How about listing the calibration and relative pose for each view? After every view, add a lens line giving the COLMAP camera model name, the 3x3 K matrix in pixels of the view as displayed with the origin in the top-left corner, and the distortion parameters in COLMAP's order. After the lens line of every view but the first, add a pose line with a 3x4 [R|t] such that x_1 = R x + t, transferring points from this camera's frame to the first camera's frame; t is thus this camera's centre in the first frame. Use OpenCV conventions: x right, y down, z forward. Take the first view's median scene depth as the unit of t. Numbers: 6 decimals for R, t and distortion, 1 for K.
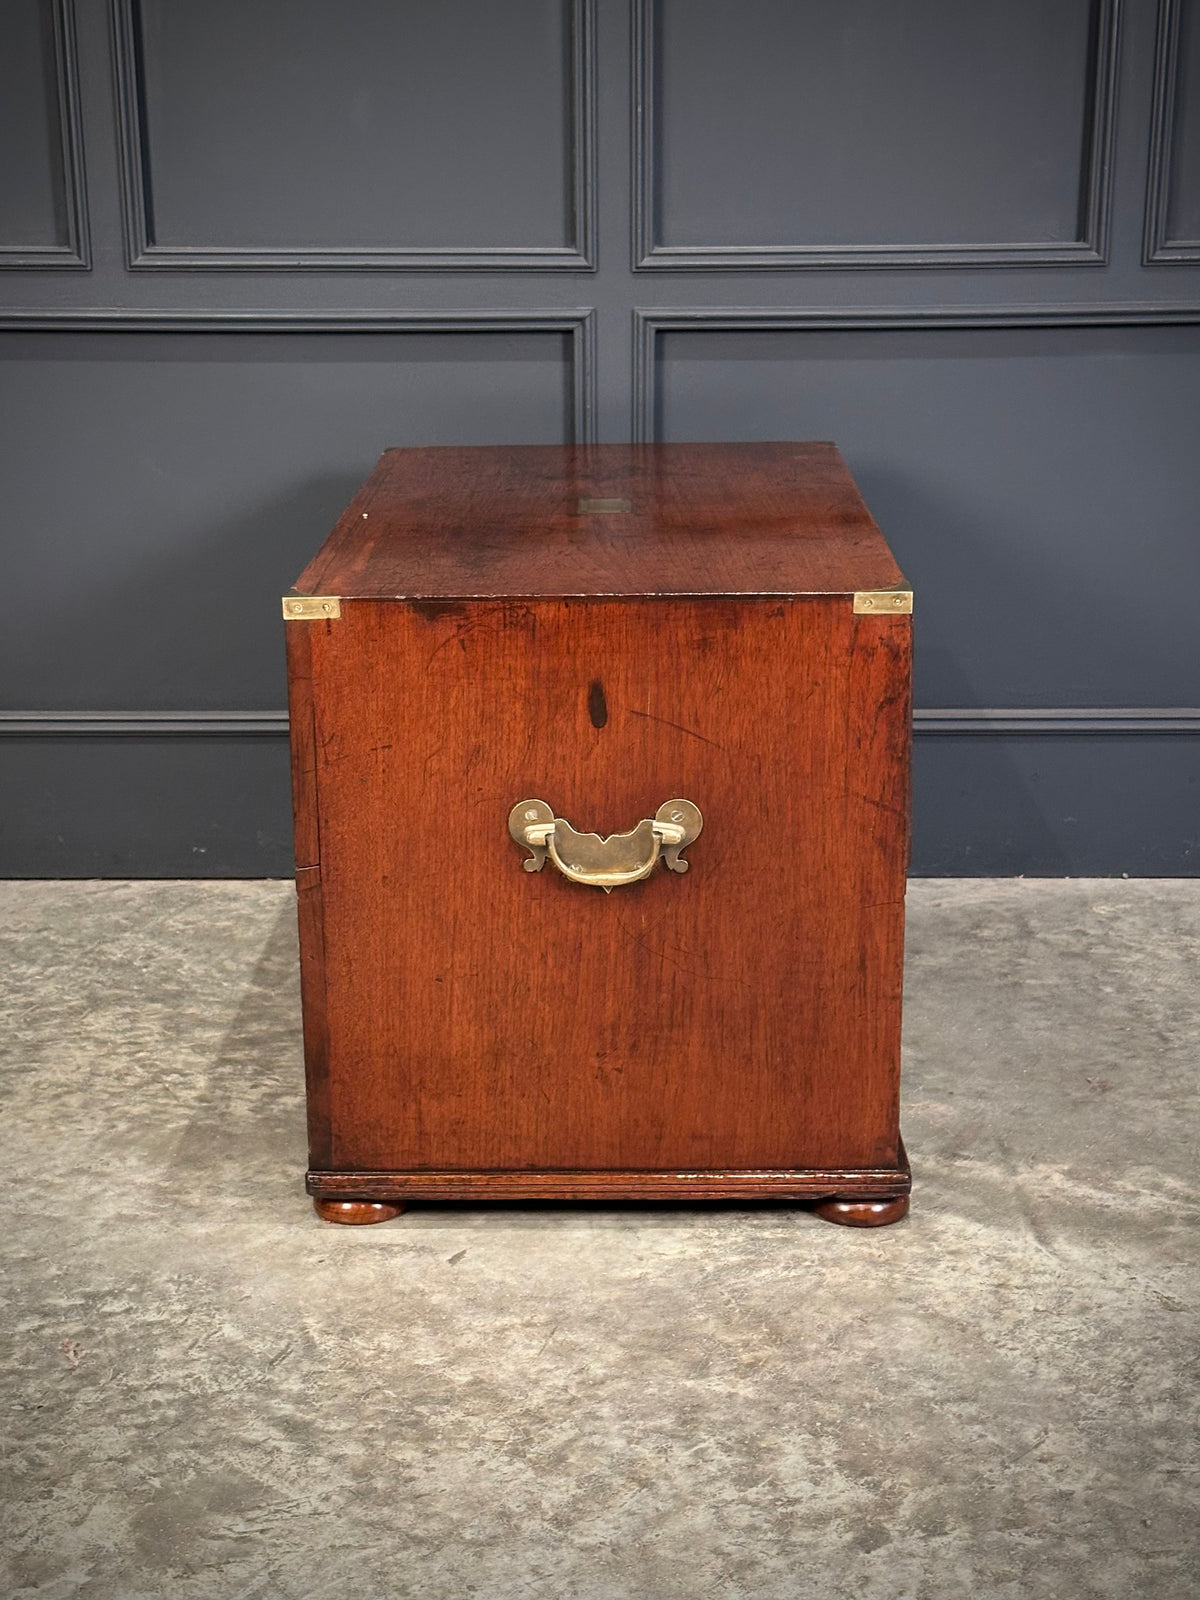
lens RADIAL K [[2630.2, 0, 582.9], [0, 2630.2, 799.2], [0, 0, 1]] dist [0.237220, -0.559450]
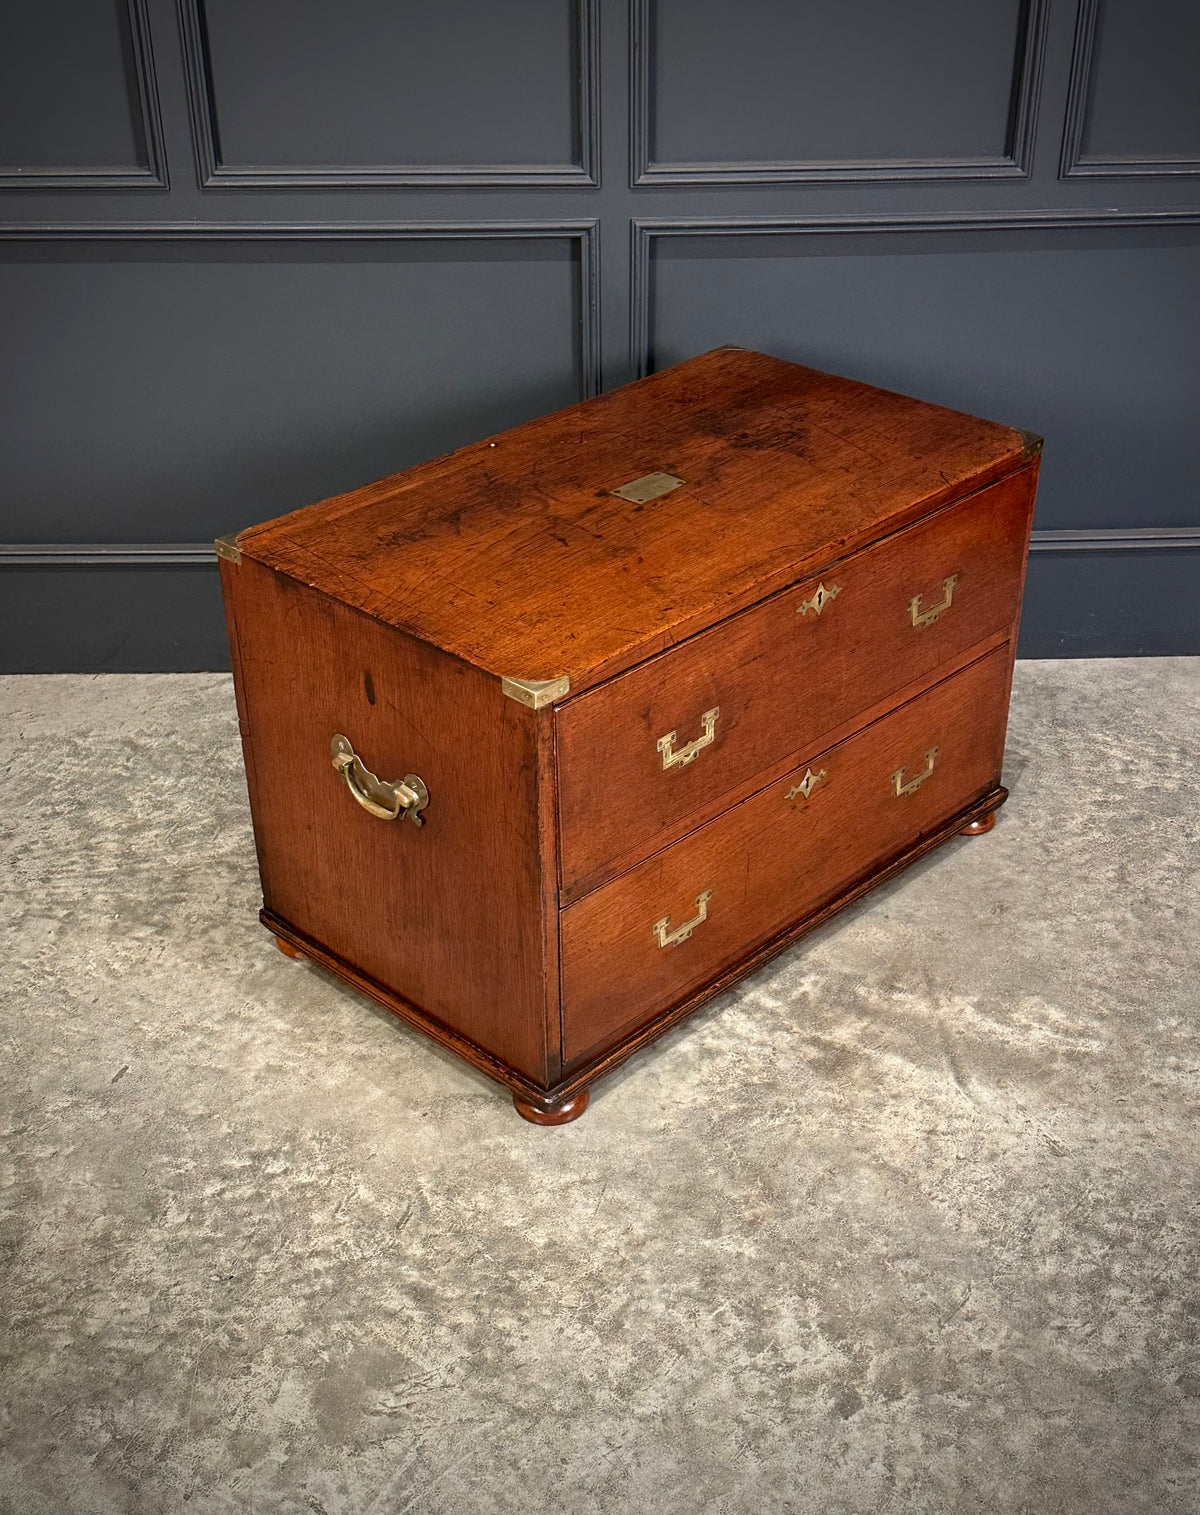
lens RADIAL K [[2015.2, 0, 600.6], [0, 2015.2, 824.5], [0, 0, 1]] dist [0.237414, -0.624672]
pose [[0.999277, -0.020591, 0.031974, -0.042450], [0.010036, 0.953717, 0.300538, -0.290299], [-0.036683, -0.300000, 0.953234, 0.069711]]
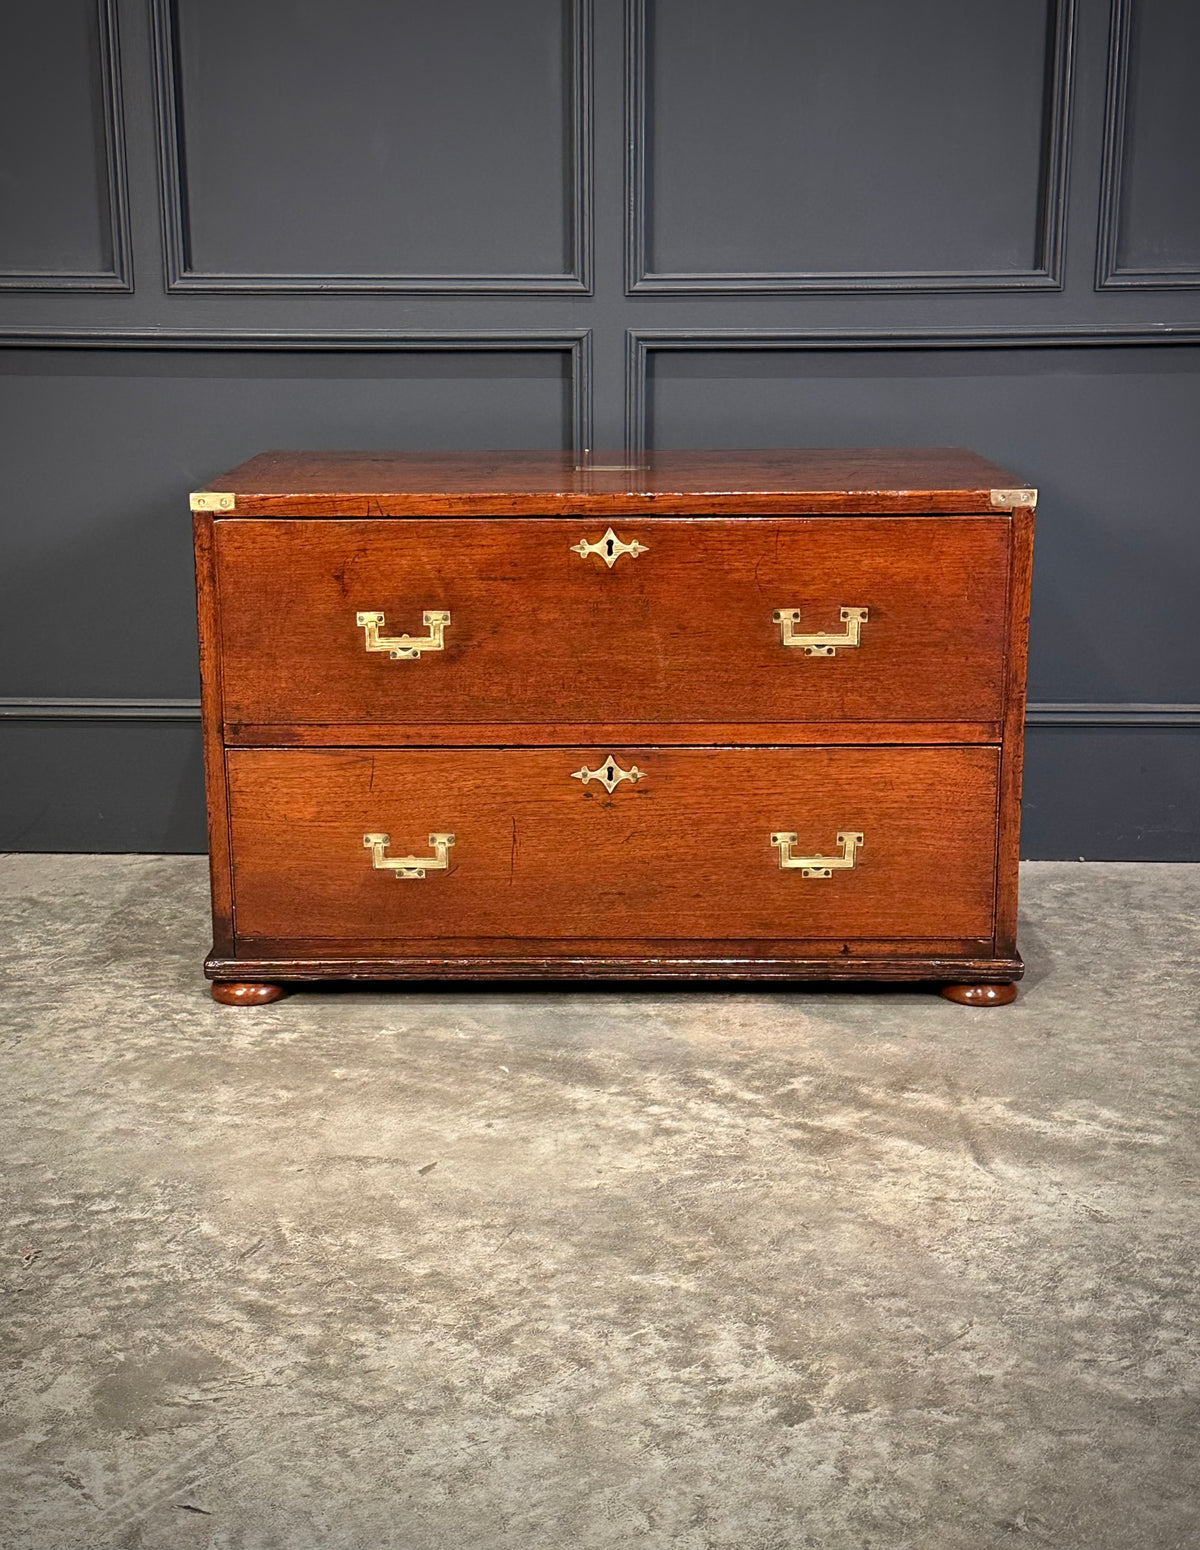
lens RADIAL K [[2336.5, 0, 580.4], [0, 2336.5, 783.5], [0, 0, 1]] dist [0.238044, -0.572625]
pose [[0.999556, 0.009178, -0.028347, 0.041927], [-0.010373, 0.999051, -0.042291, 0.061697], [0.027932, 0.042567, 0.998703, 0.054436]]
